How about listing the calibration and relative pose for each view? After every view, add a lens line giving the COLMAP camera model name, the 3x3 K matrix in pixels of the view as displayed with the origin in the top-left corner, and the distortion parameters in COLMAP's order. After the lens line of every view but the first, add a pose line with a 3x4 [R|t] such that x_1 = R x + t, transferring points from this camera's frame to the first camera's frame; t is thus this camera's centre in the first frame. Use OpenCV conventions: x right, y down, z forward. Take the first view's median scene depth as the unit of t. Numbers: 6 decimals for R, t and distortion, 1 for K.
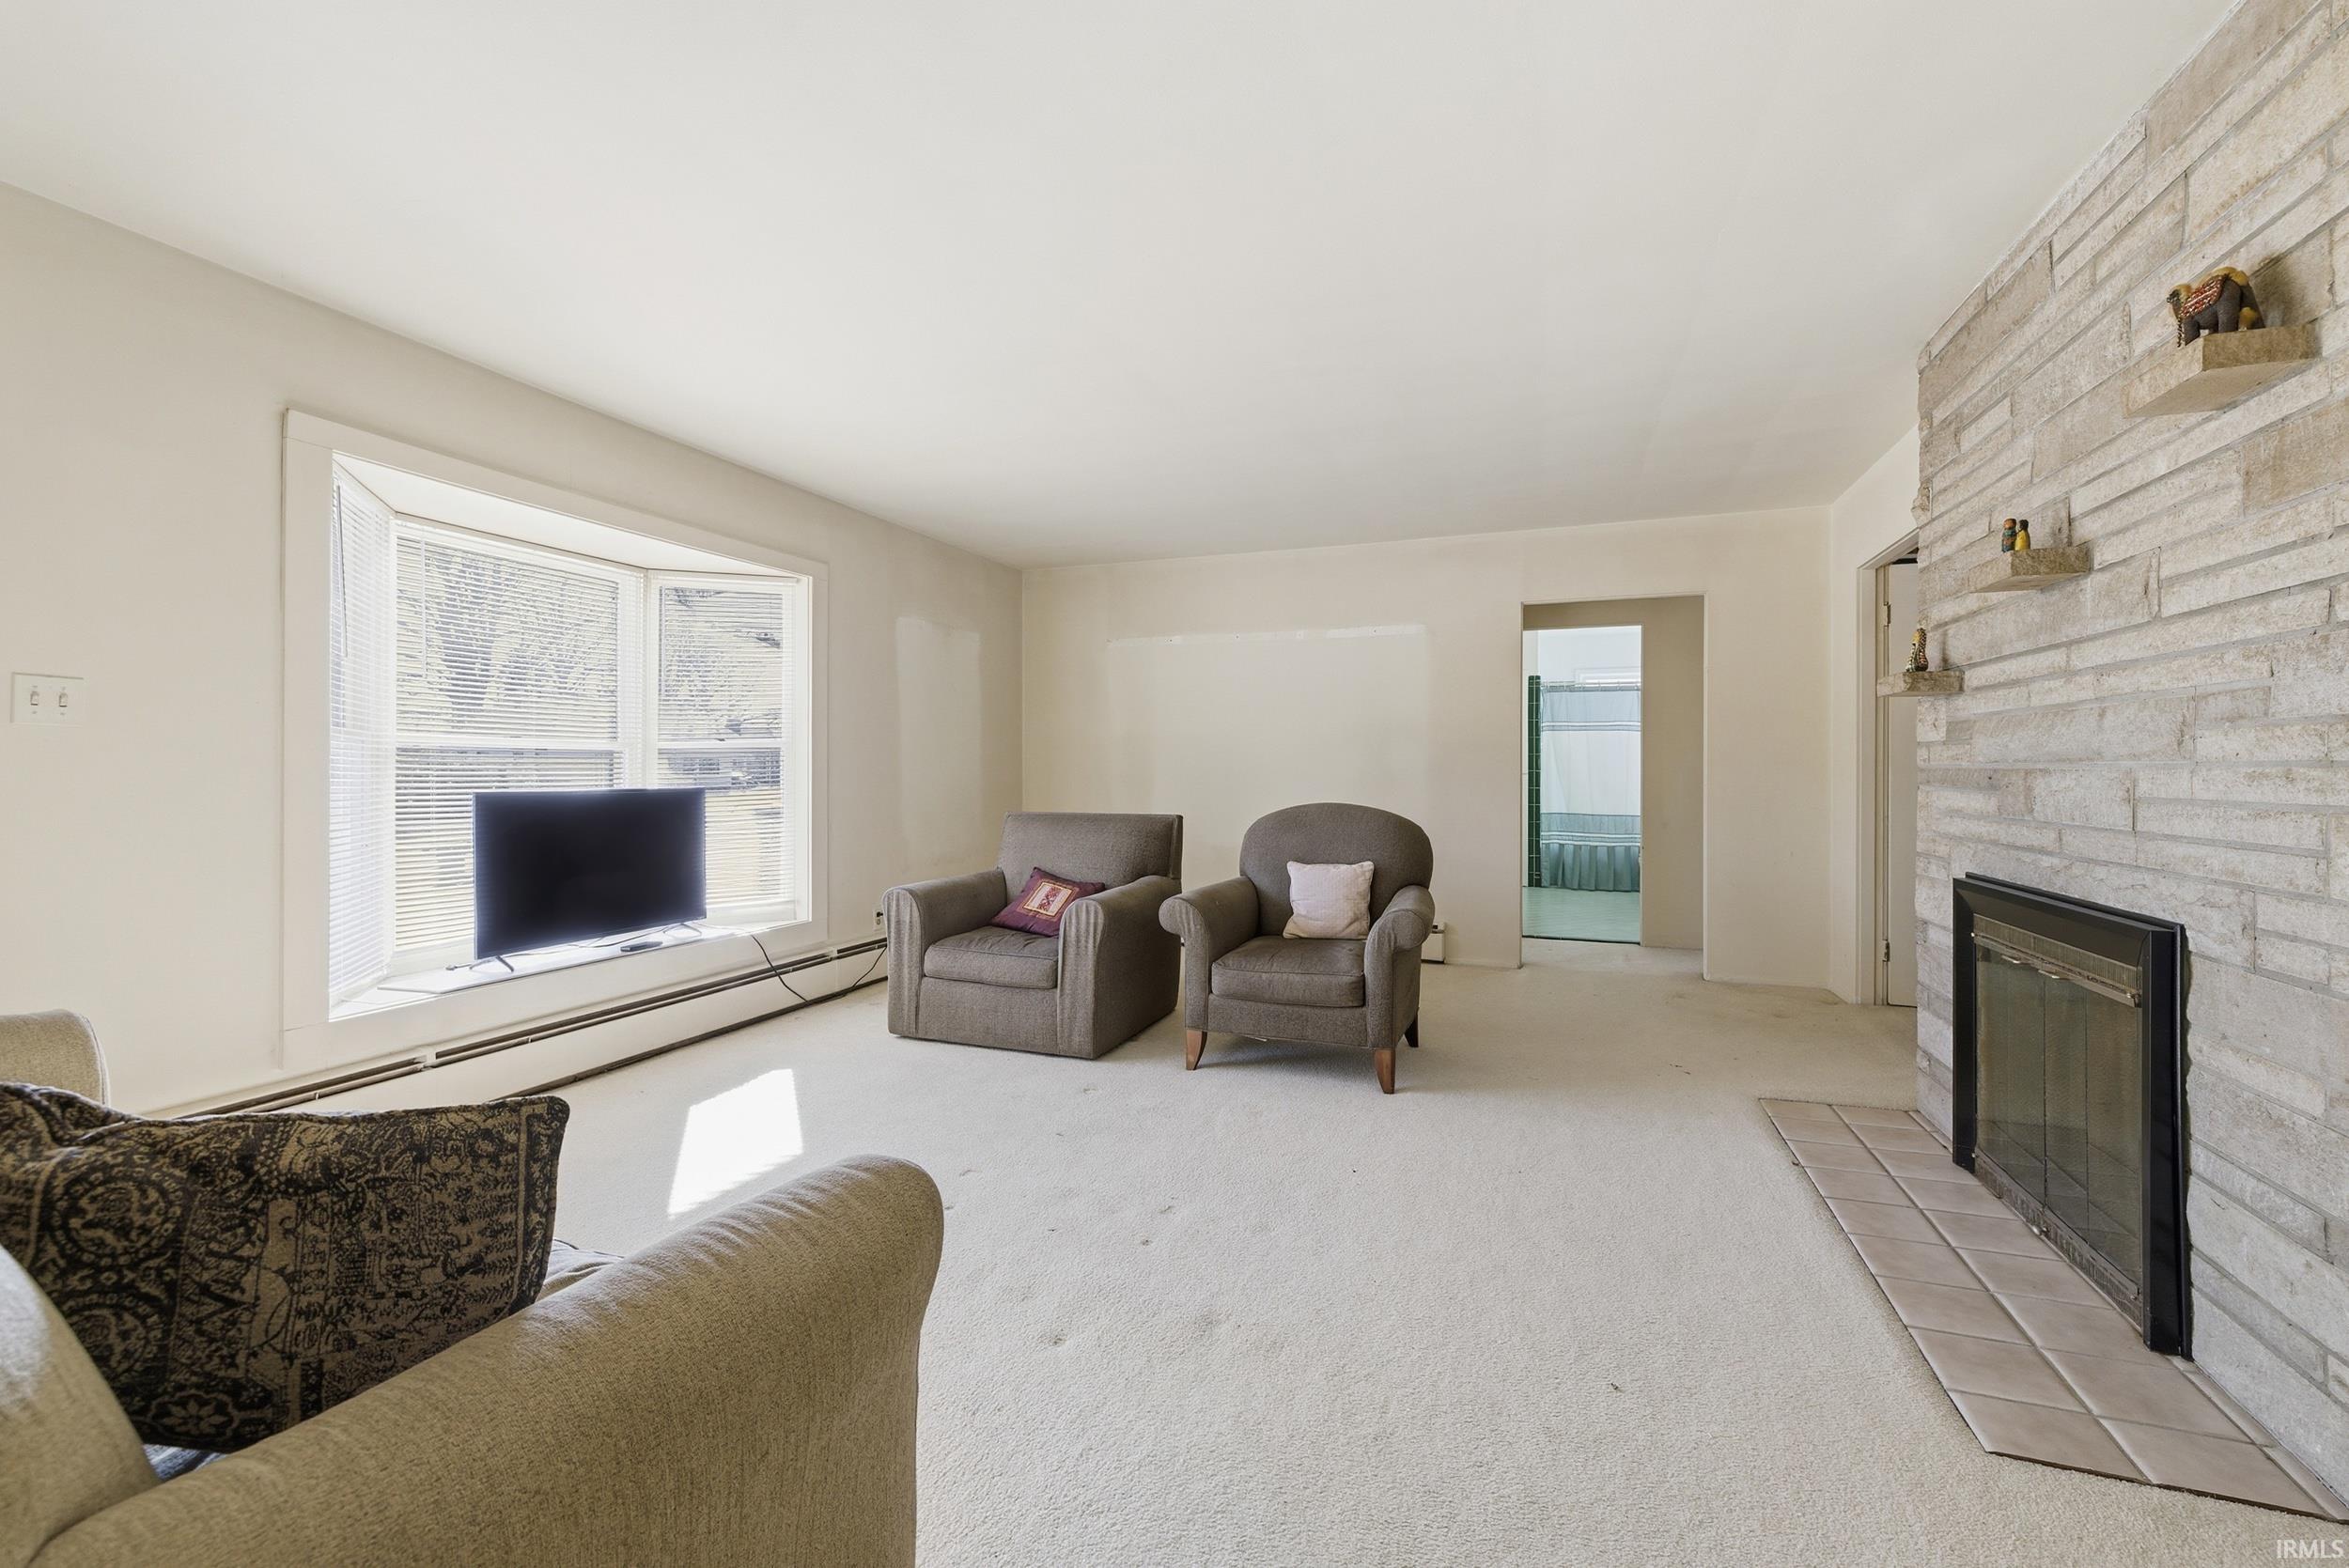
lens RADIAL K [[977.6, 0, 1165.5], [0, 977.6, 775.7], [0, 0, 1]] dist [0.000023, -0.000891]
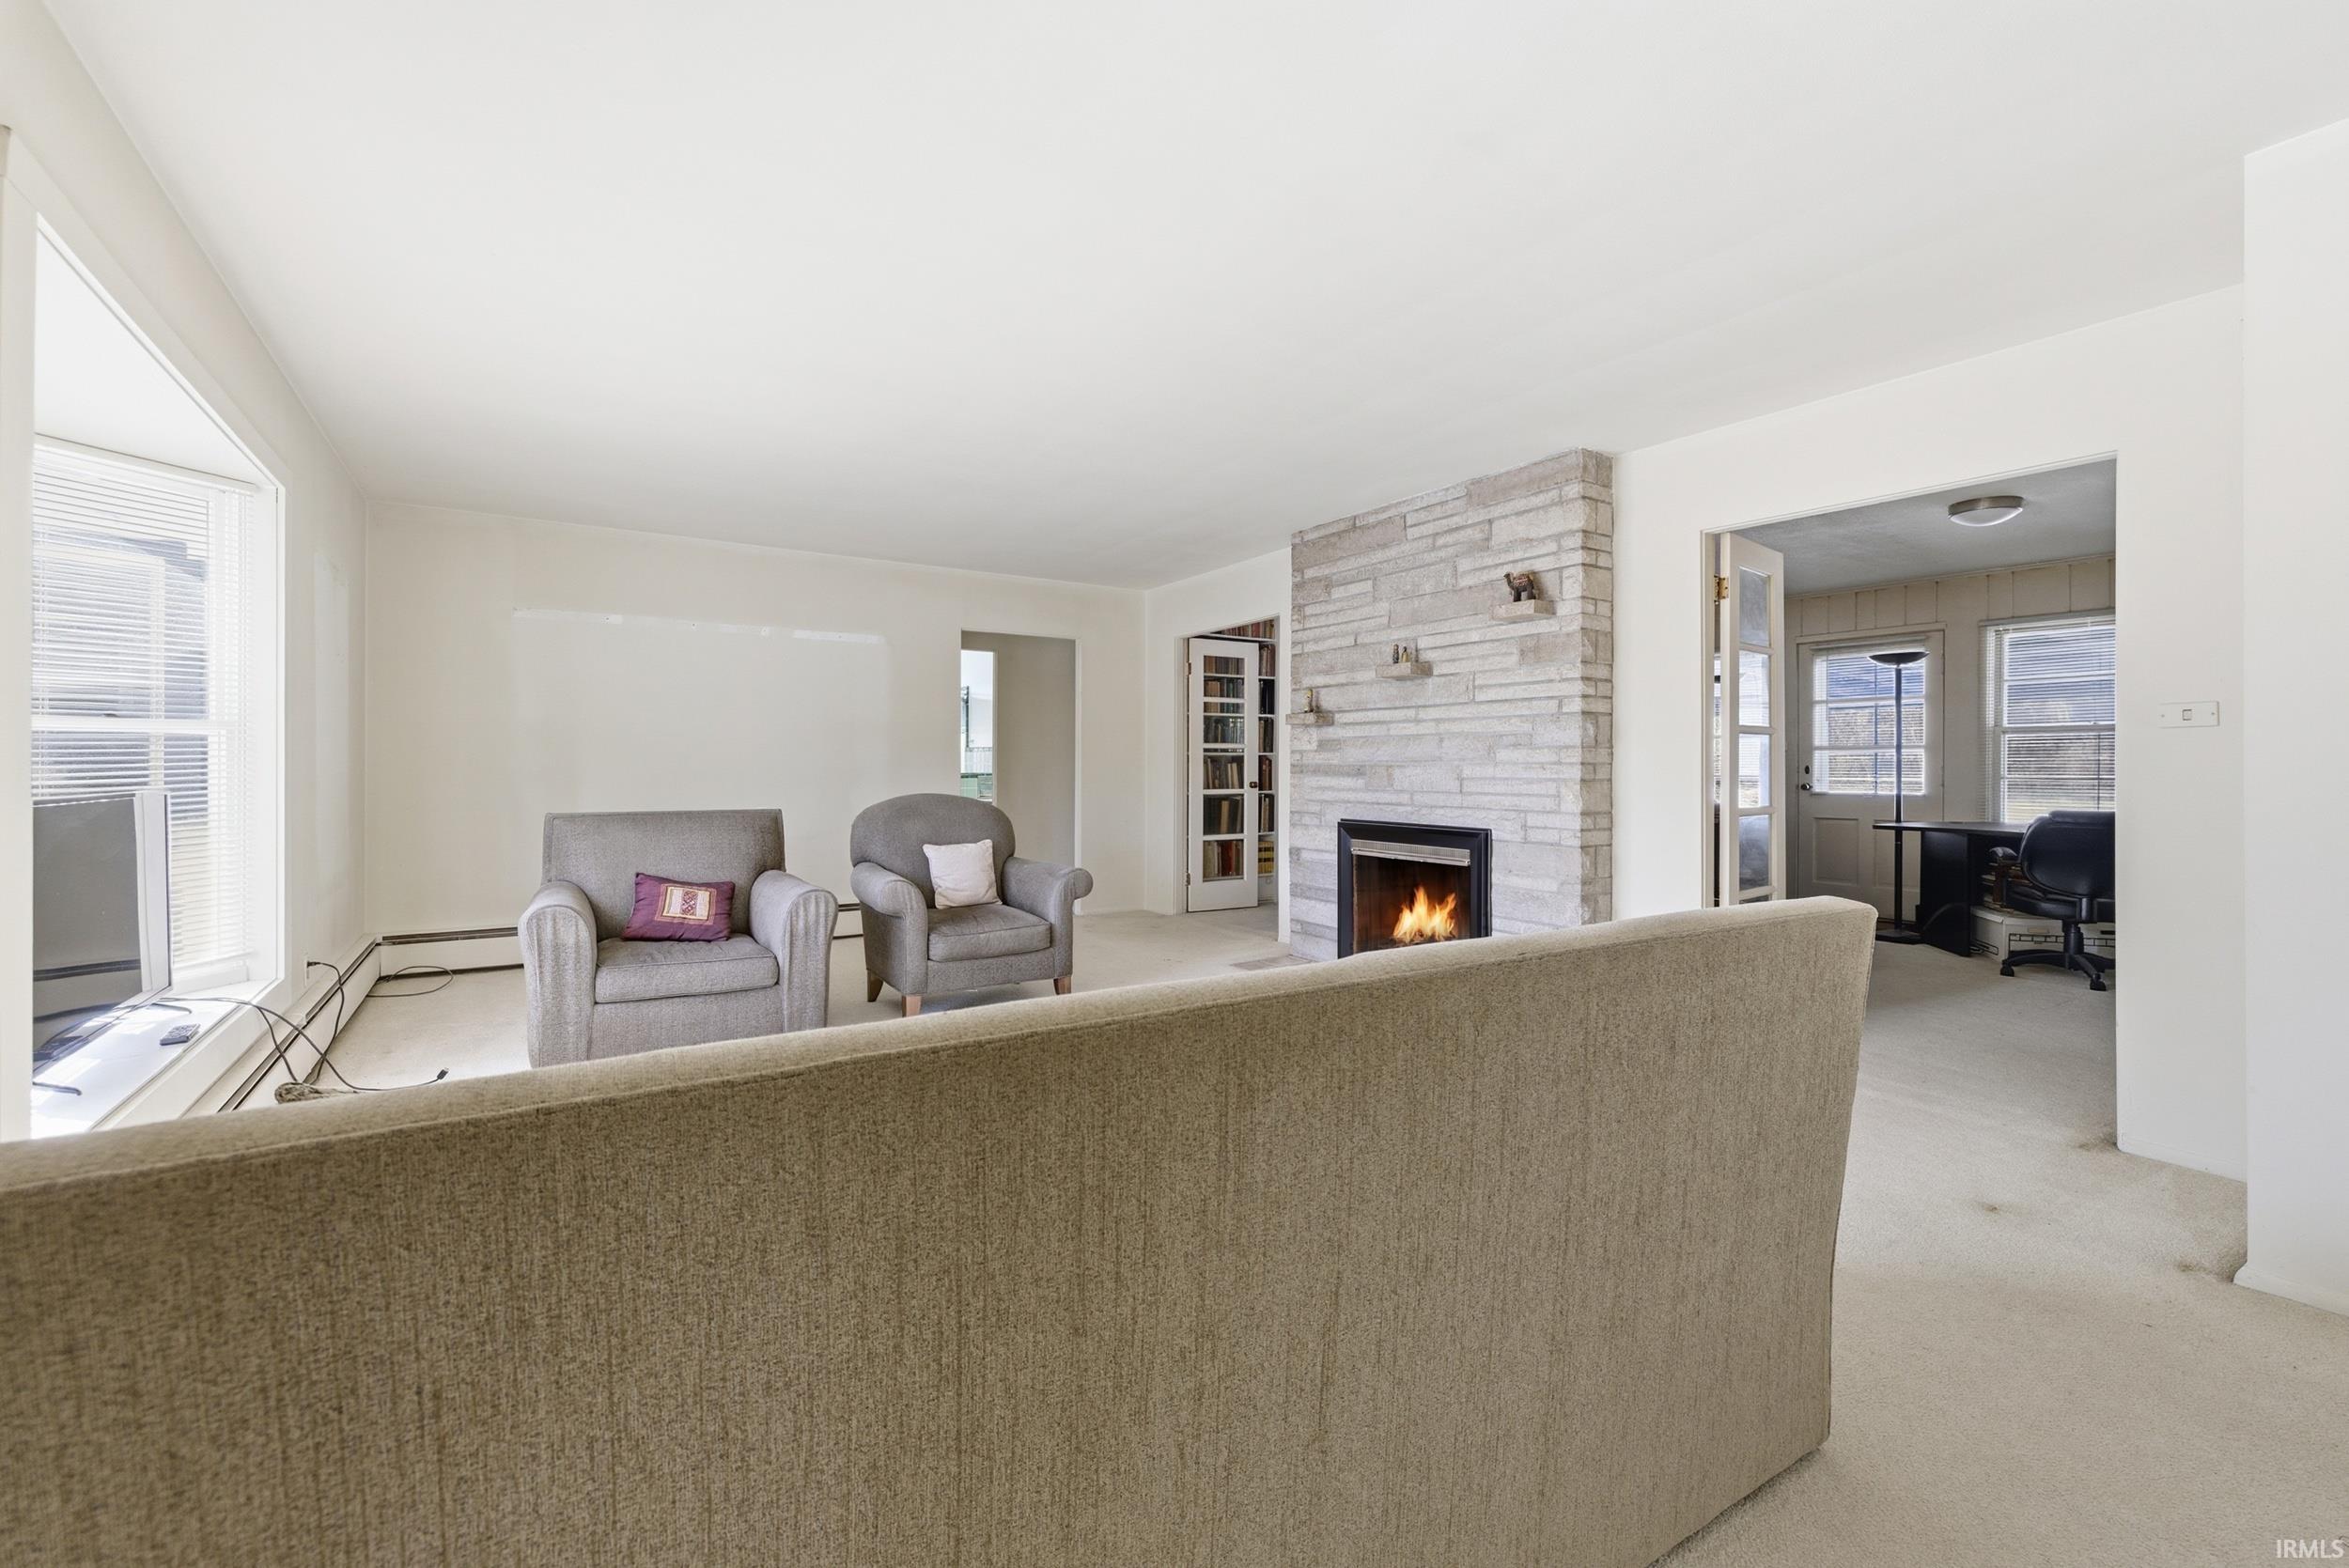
lens RADIAL K [[977.6, 0, 1166.9], [0, 977.6, 772.6], [0, 0, 1]] dist [0.000023, -0.000891]
pose [[0.589580, -0.003509, 0.807702, -1.199925], [0.002965, 0.999993, 0.002180, 0.003918], [-0.807704, 0.001109, 0.589587, 0.183172]]
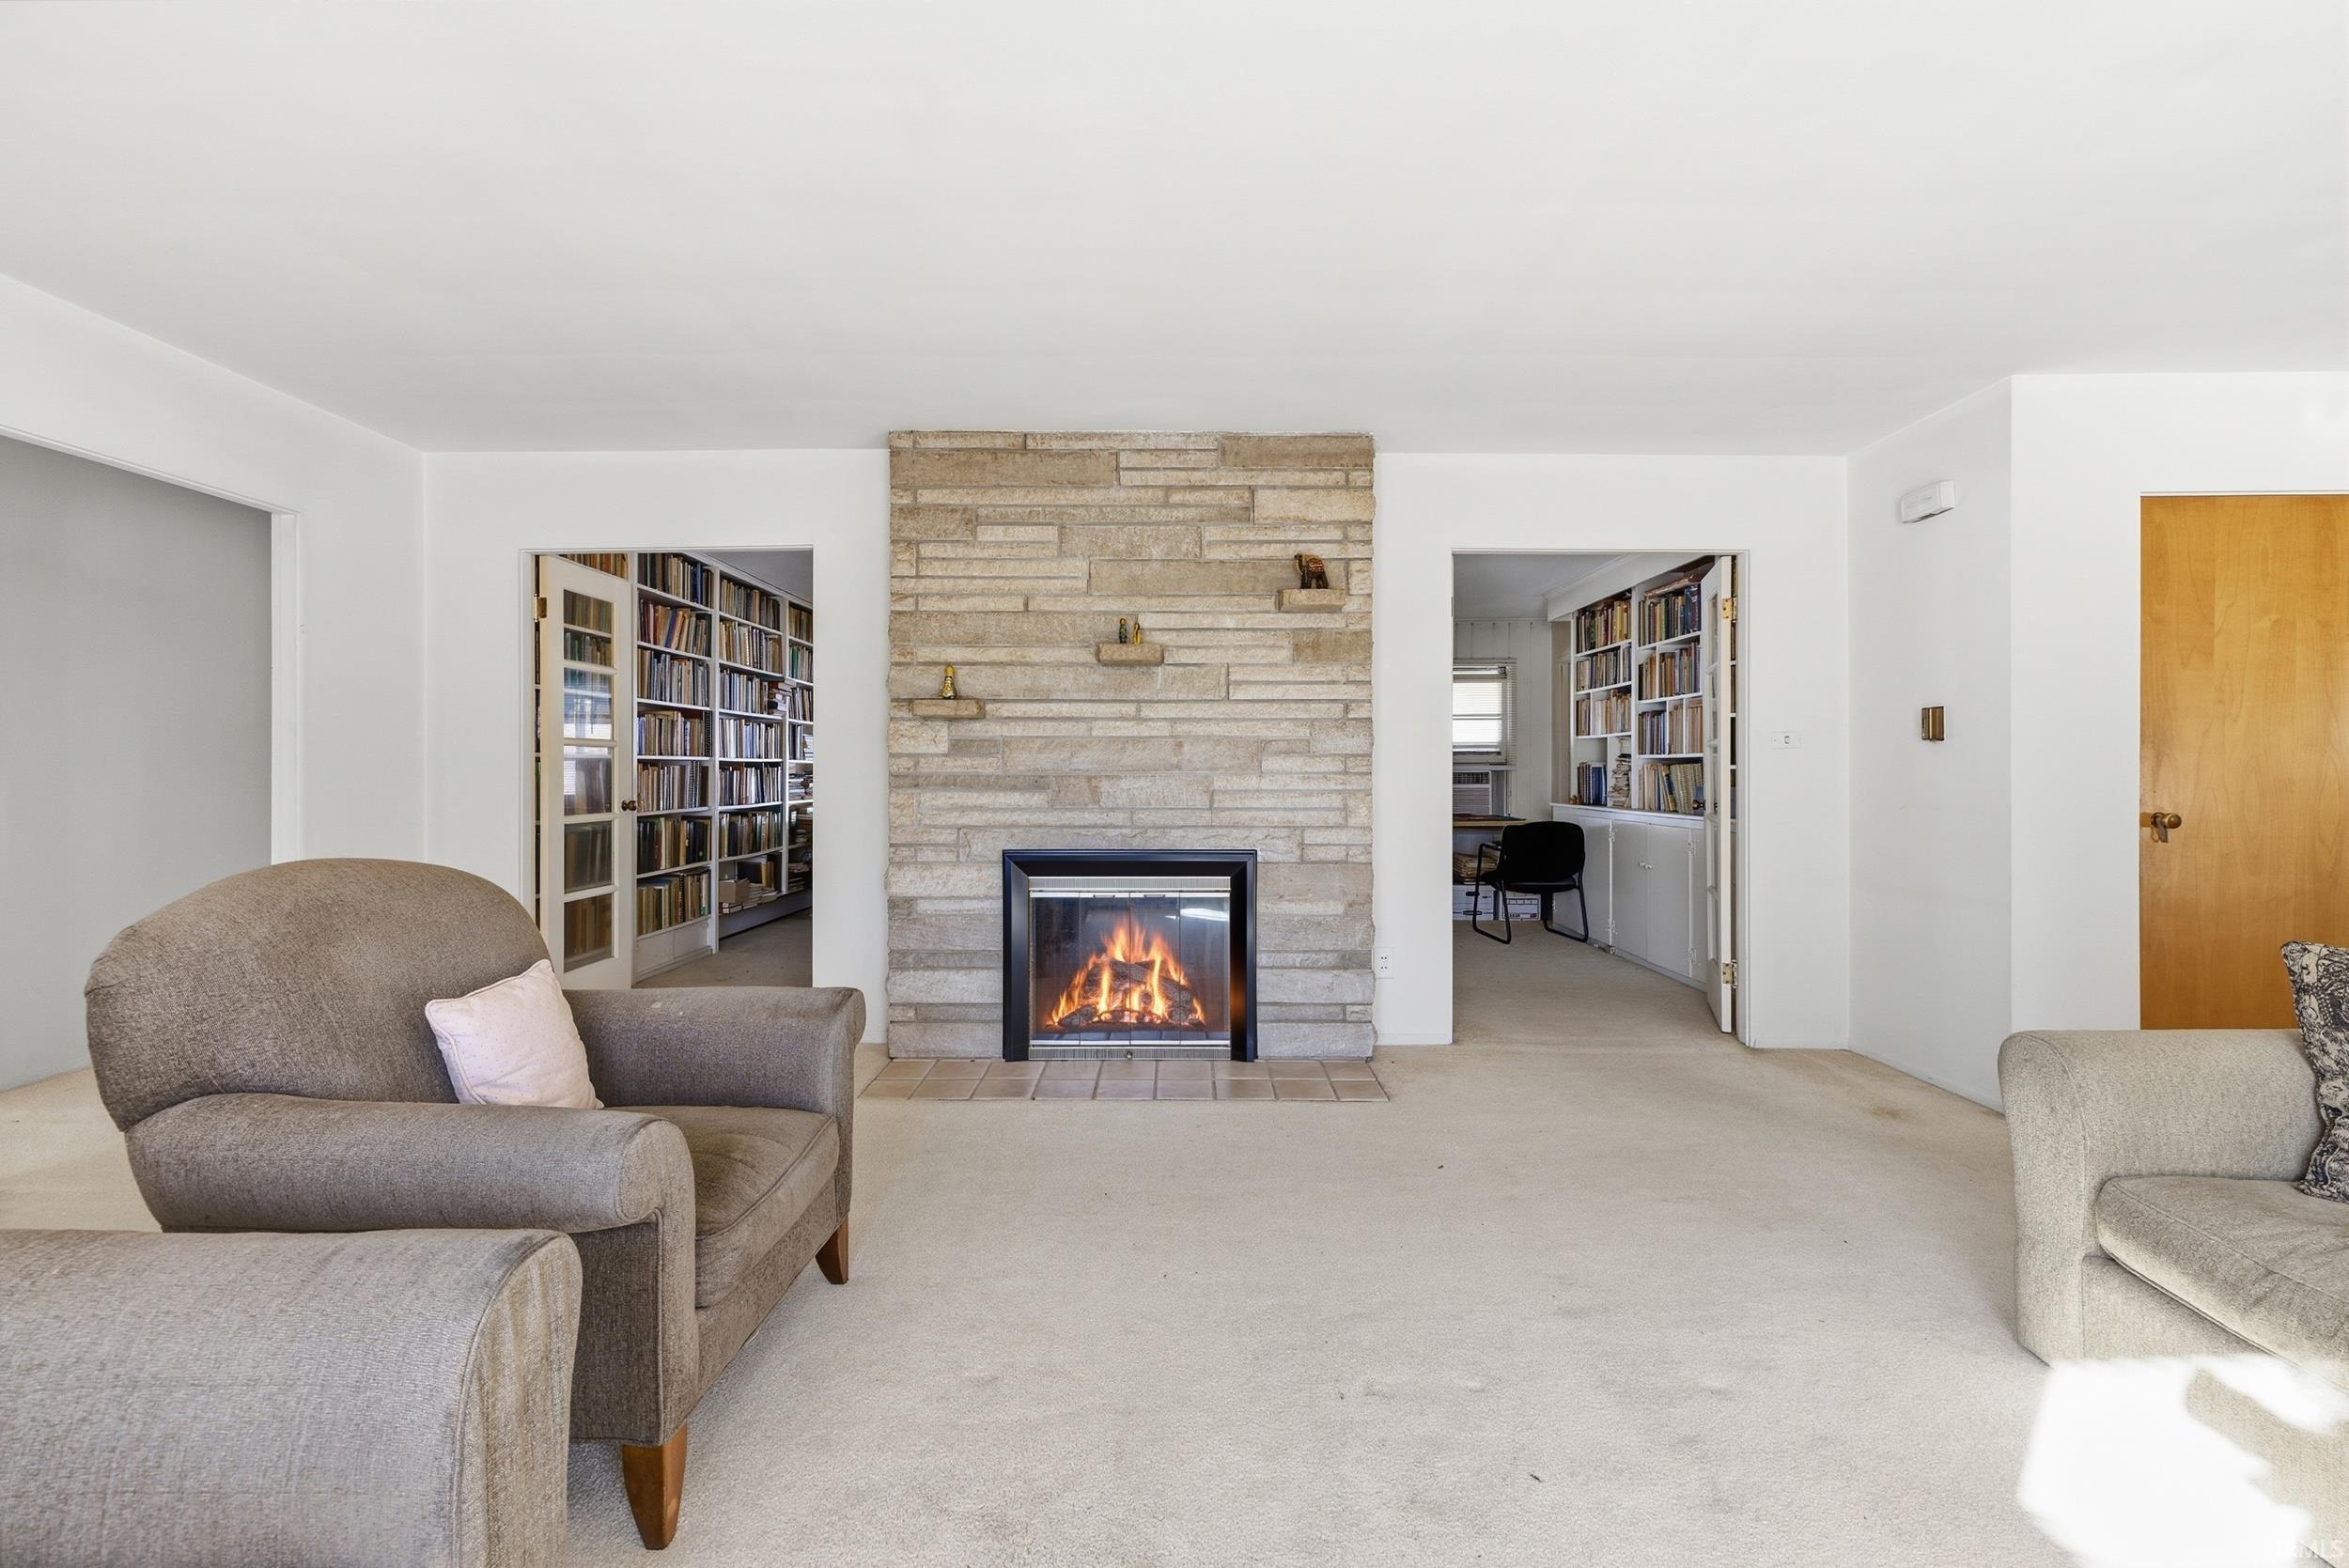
lens RADIAL K [[977.6, 0, 1182.8], [0, 977.6, 775.7], [0, 0, 1]] dist [0.000023, -0.000891]
pose [[-0.363151, -0.004796, 0.931718, -0.715890], [0.007193, 0.999943, 0.007950, -0.020003], [-0.931703, 0.009589, -0.363095, 1.621995]]
